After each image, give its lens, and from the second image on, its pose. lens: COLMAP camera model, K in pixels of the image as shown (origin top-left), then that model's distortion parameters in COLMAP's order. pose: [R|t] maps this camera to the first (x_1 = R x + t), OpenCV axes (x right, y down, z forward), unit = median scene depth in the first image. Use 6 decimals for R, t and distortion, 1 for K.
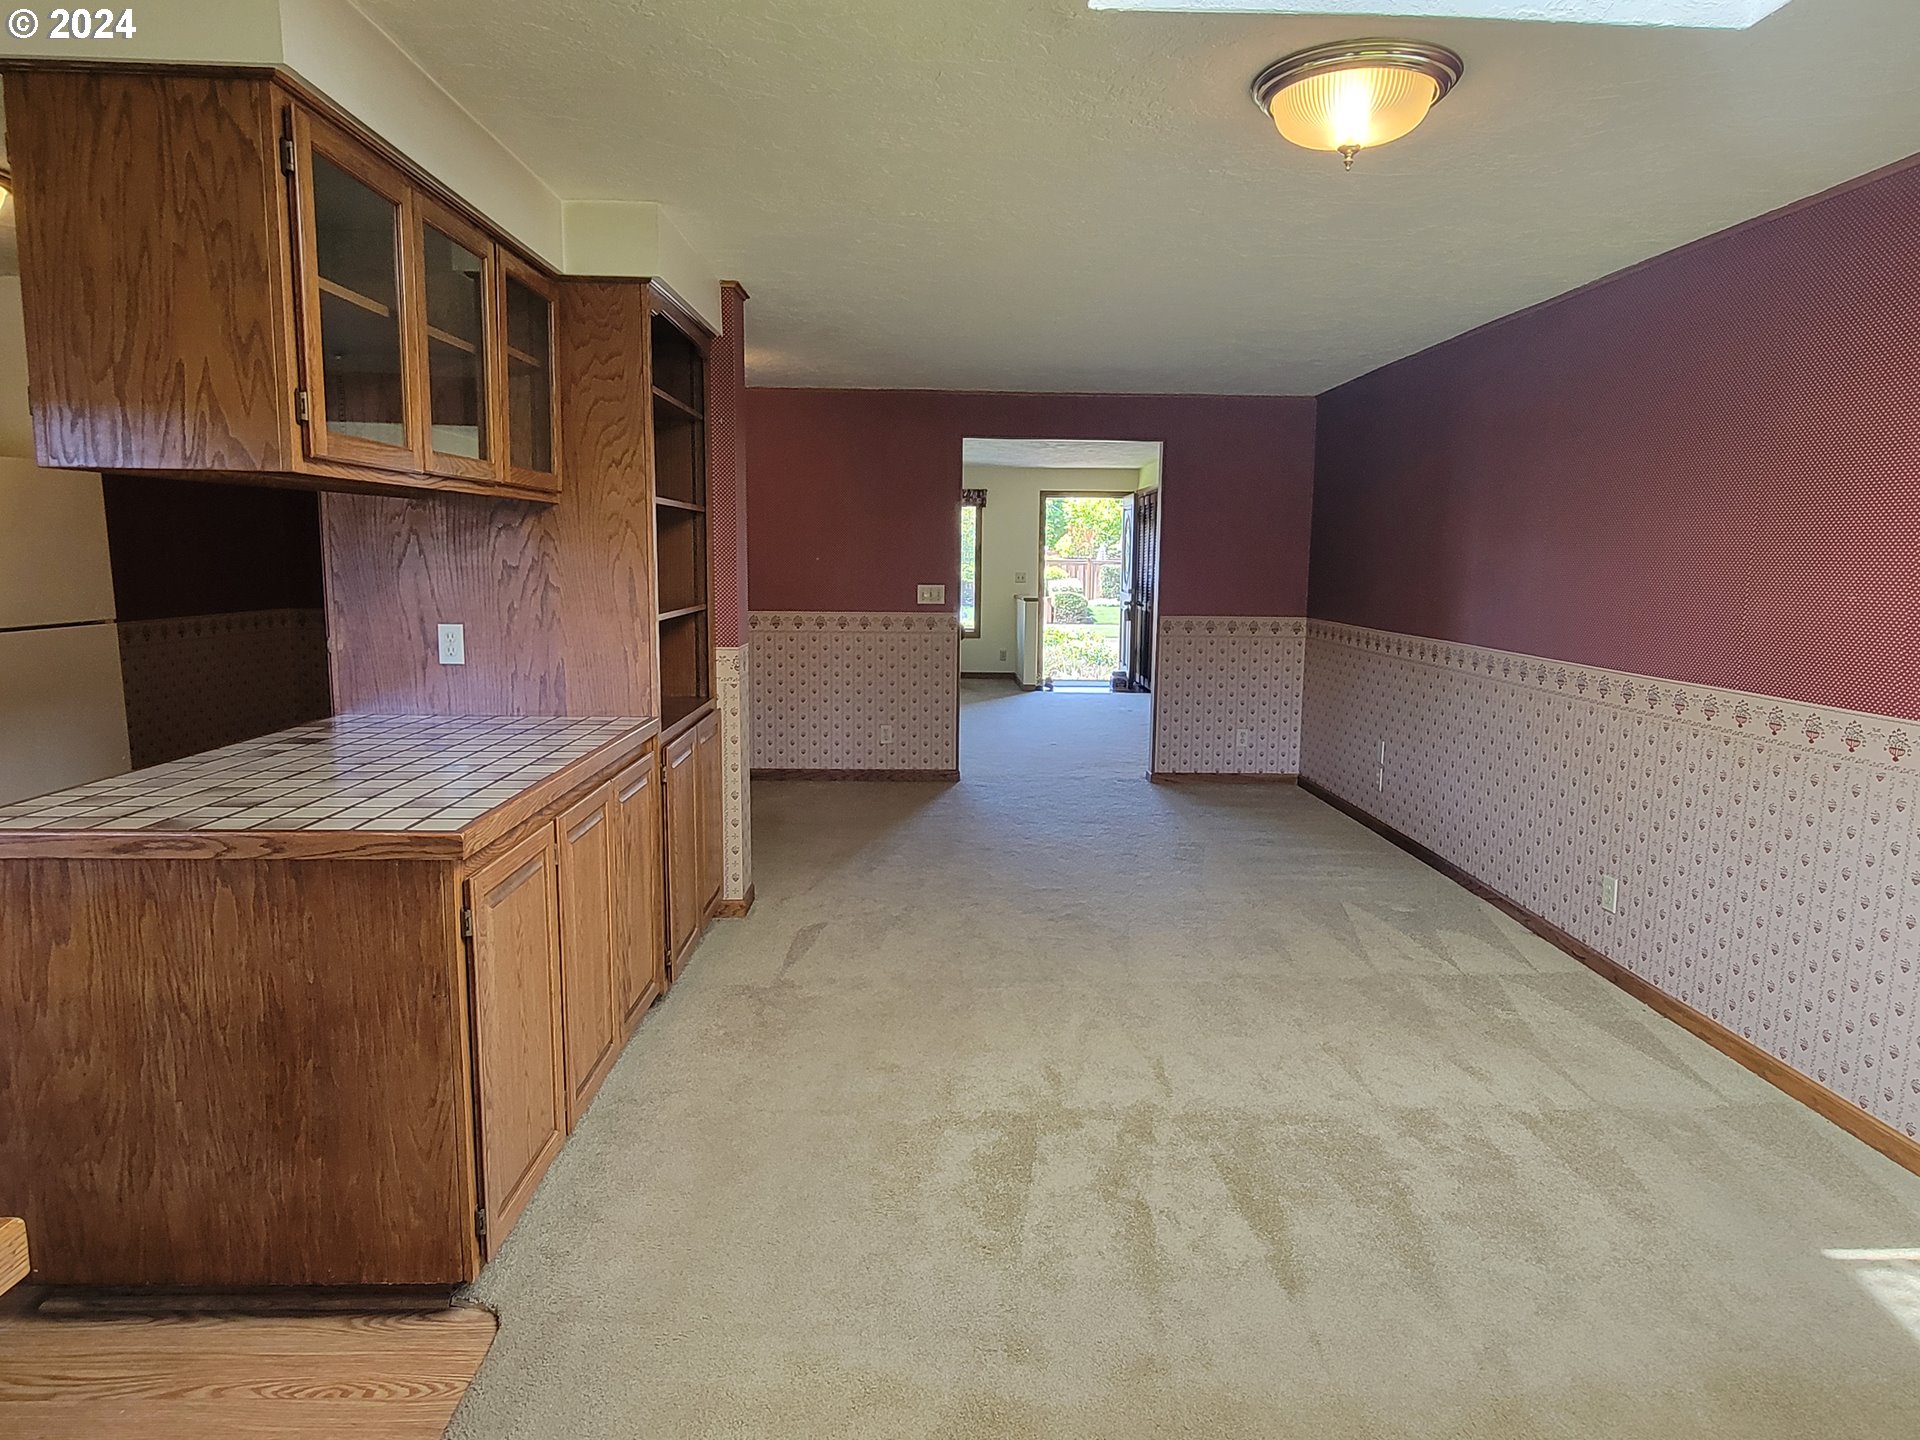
lens RADIAL K [[1152.3, 0, 970.7], [0, 1152.3, 713.8], [0, 0, 1]] dist [0.003073, -0.003723]
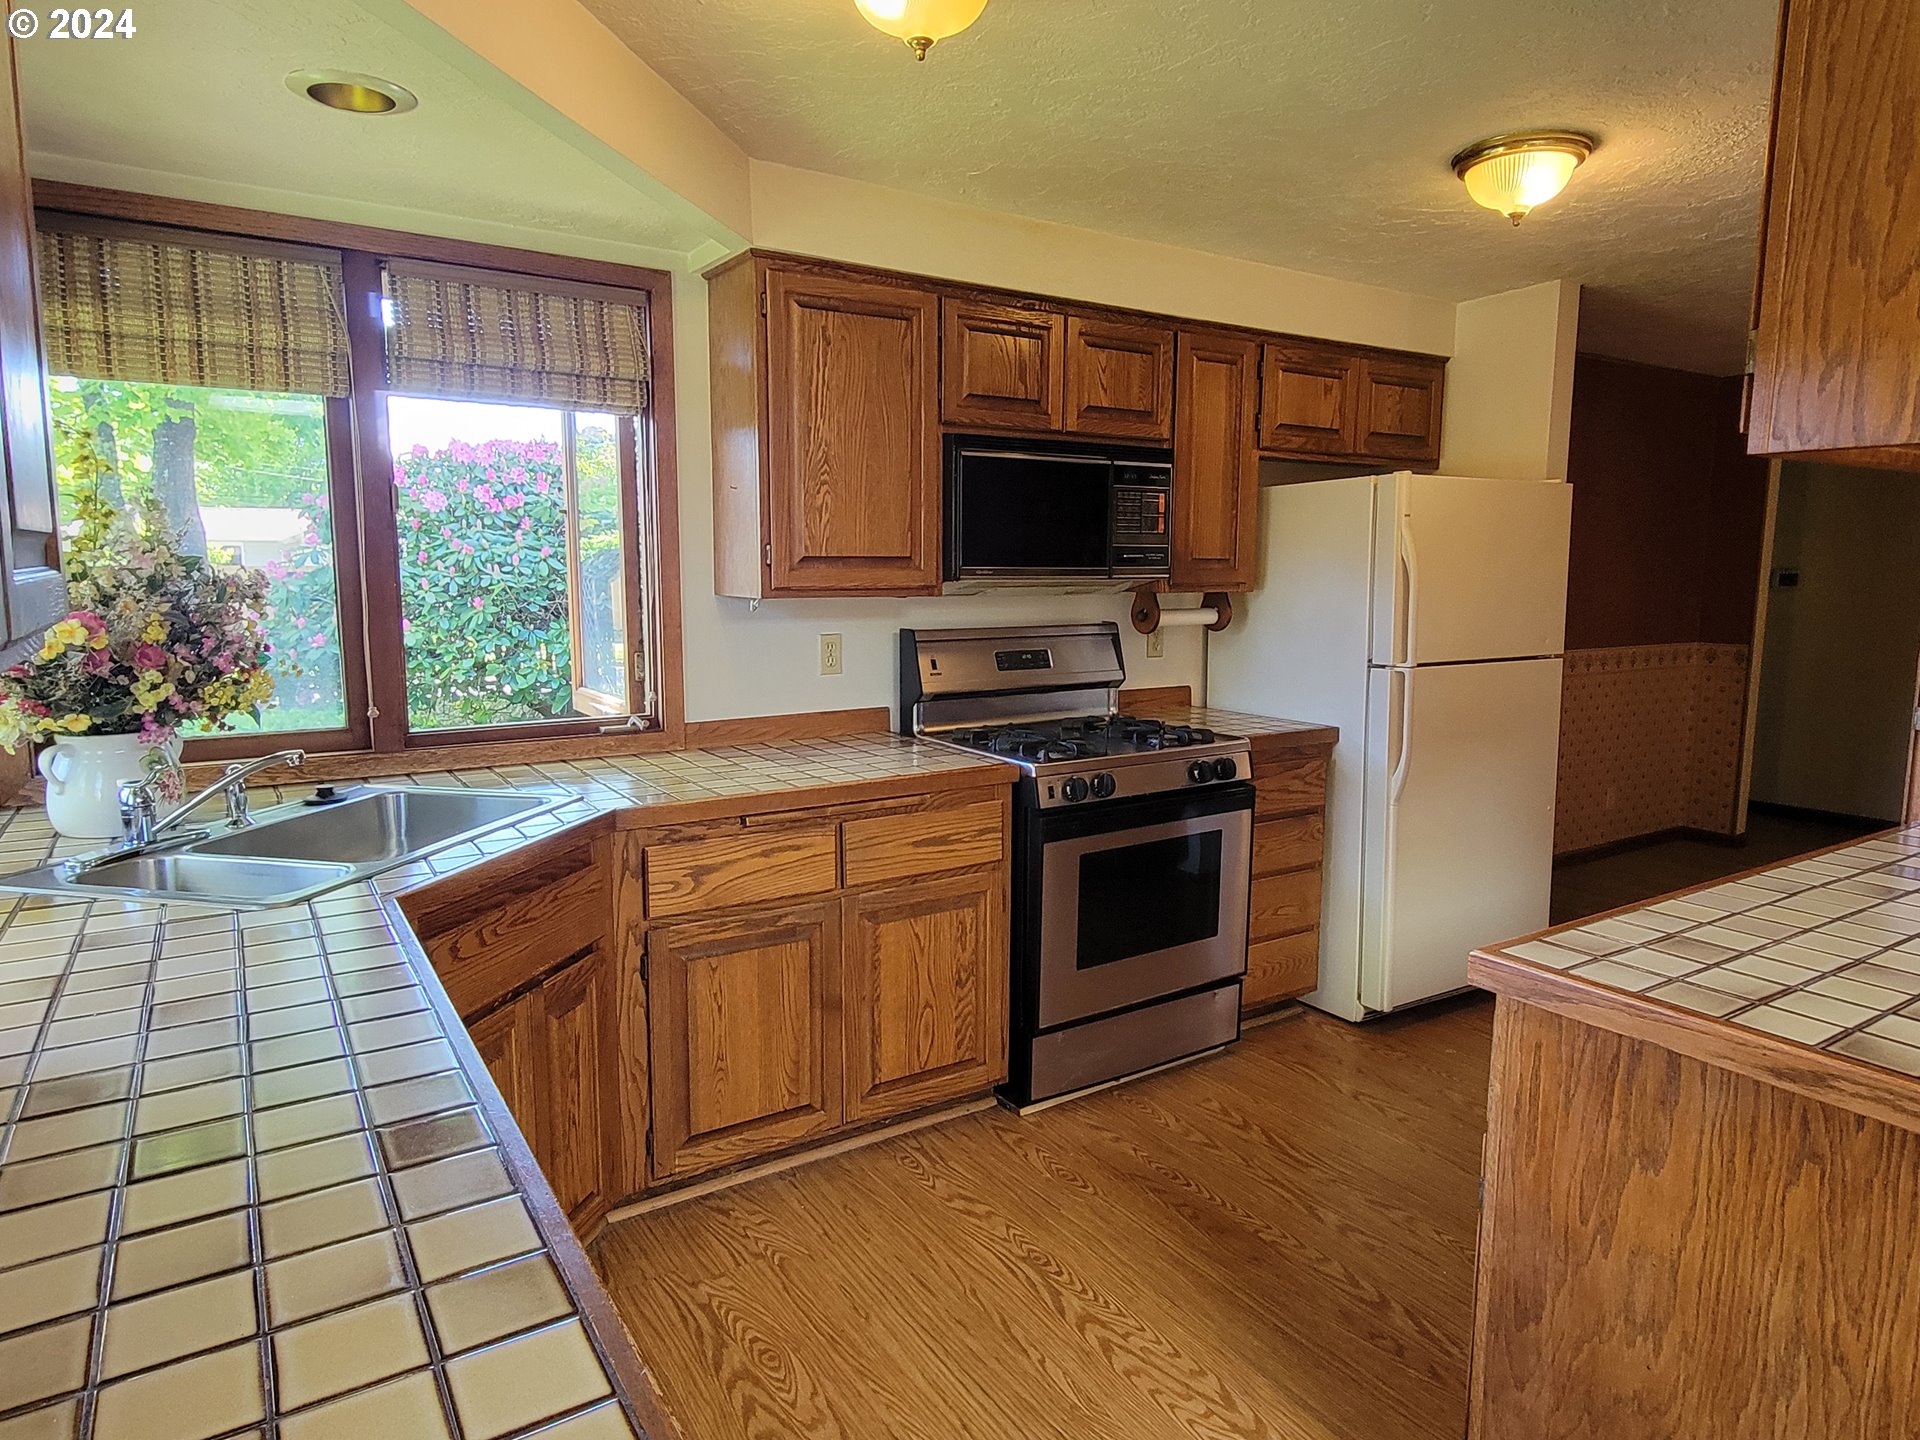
lens RADIAL K [[1152.3, 0, 954.9], [0, 1152.3, 720.5], [0, 0, 1]] dist [0.003073, -0.003723]
pose [[0.506809, 0.100216, -0.856214, -0.441743], [-0.115528, 0.992156, 0.047744, -0.044993], [0.854282, 0.074720, 0.514411, 0.287408]]
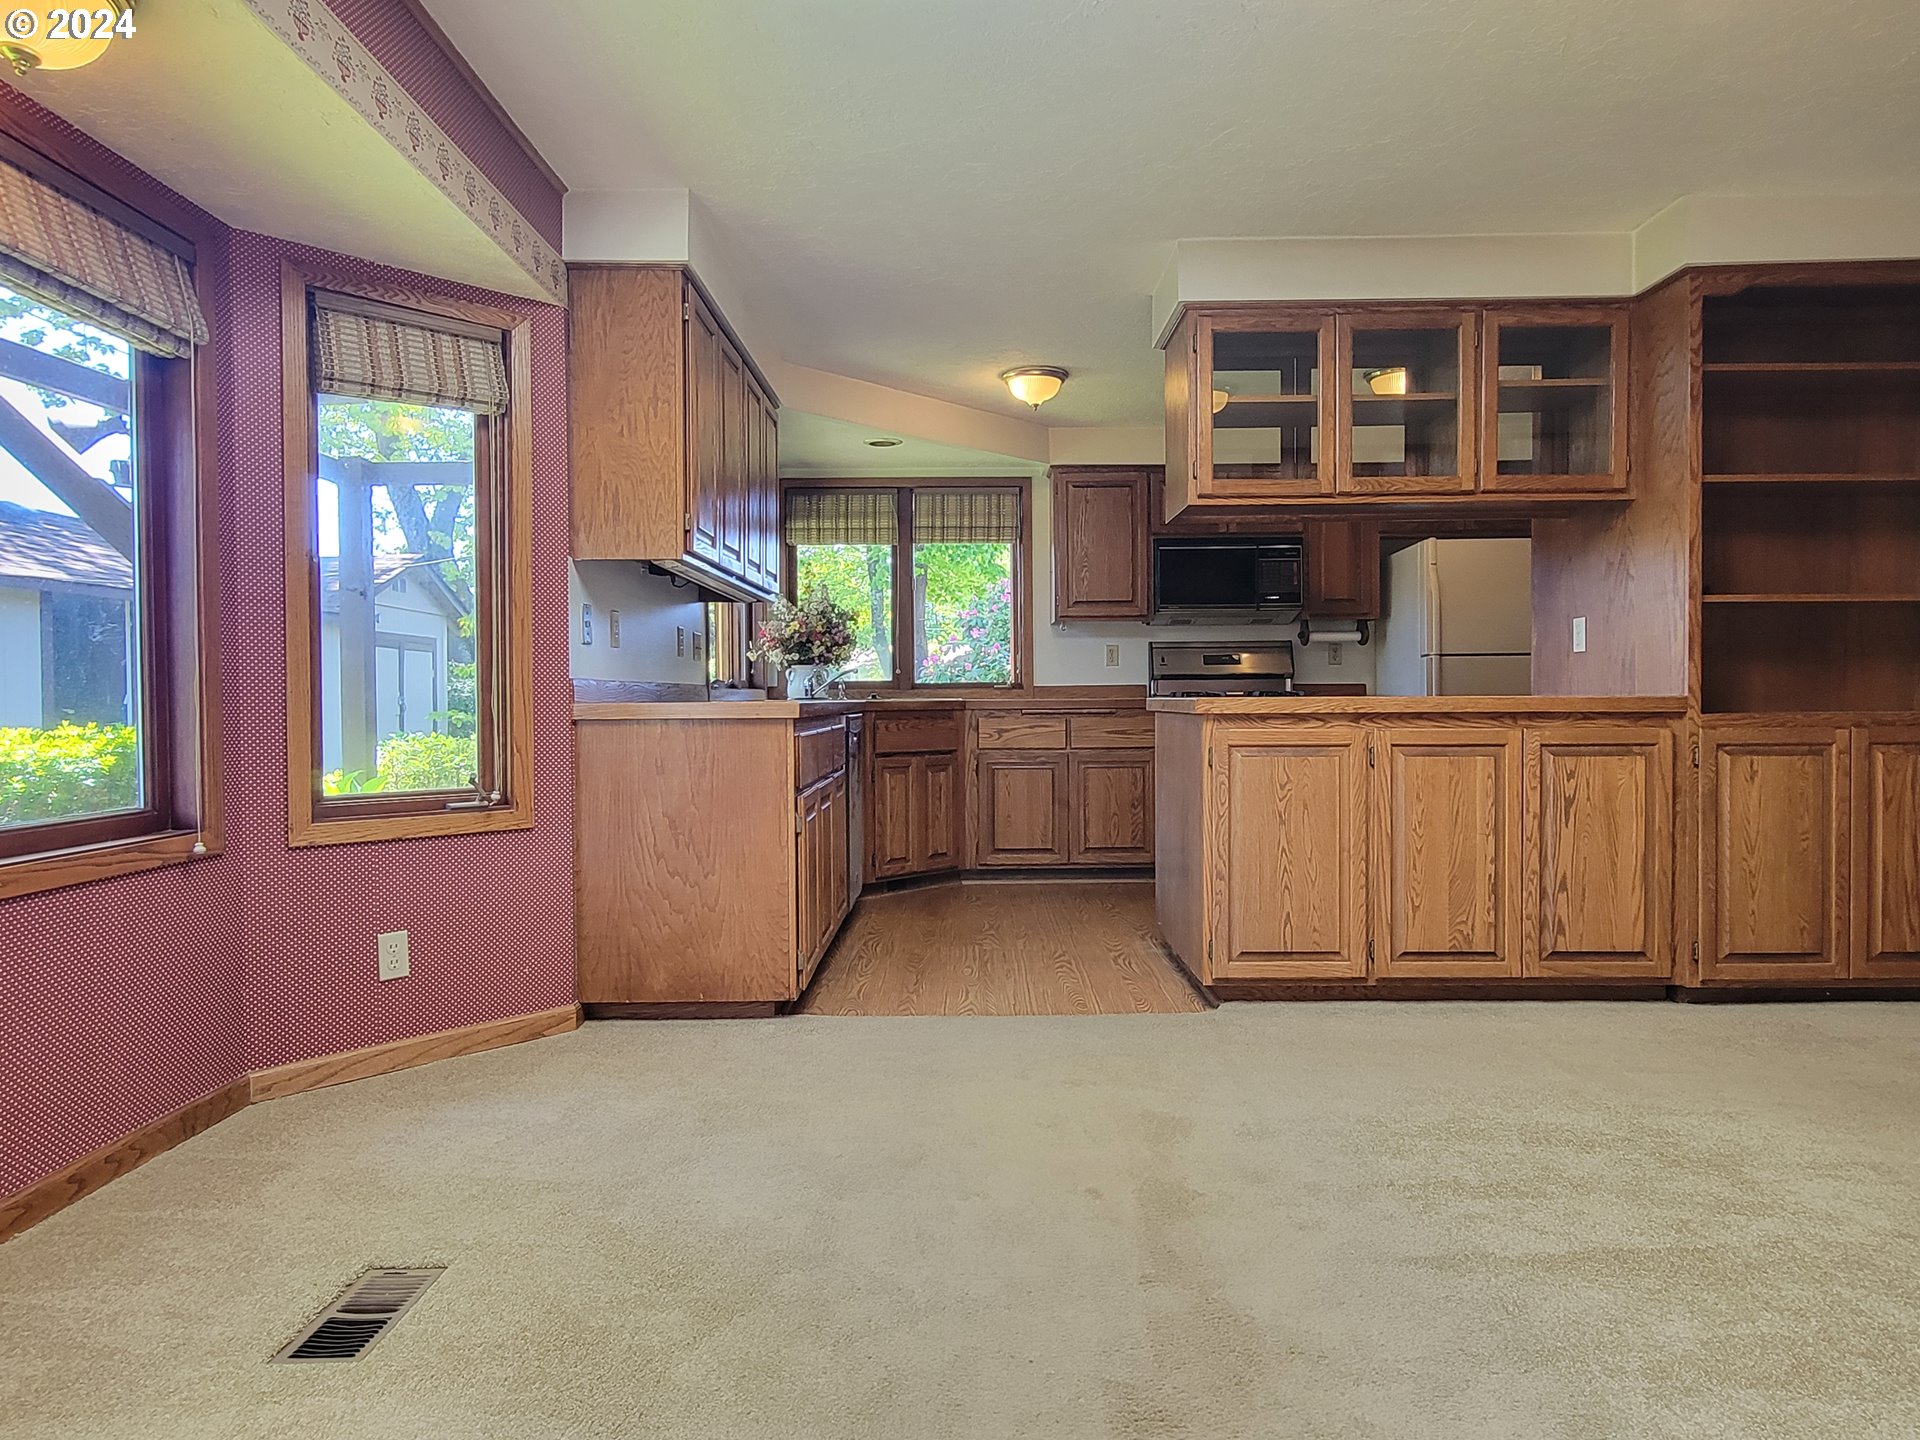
lens RADIAL K [[1152.3, 0, 962.2], [0, 1152.3, 719.8], [0, 0, 1]] dist [0.003073, -0.003723]
pose [[-0.045582, 0.001081, -0.998960, 1.256187], [-0.135186, 0.990794, 0.007241, 0.169494], [0.989771, 0.135375, -0.045016, 0.728824]]
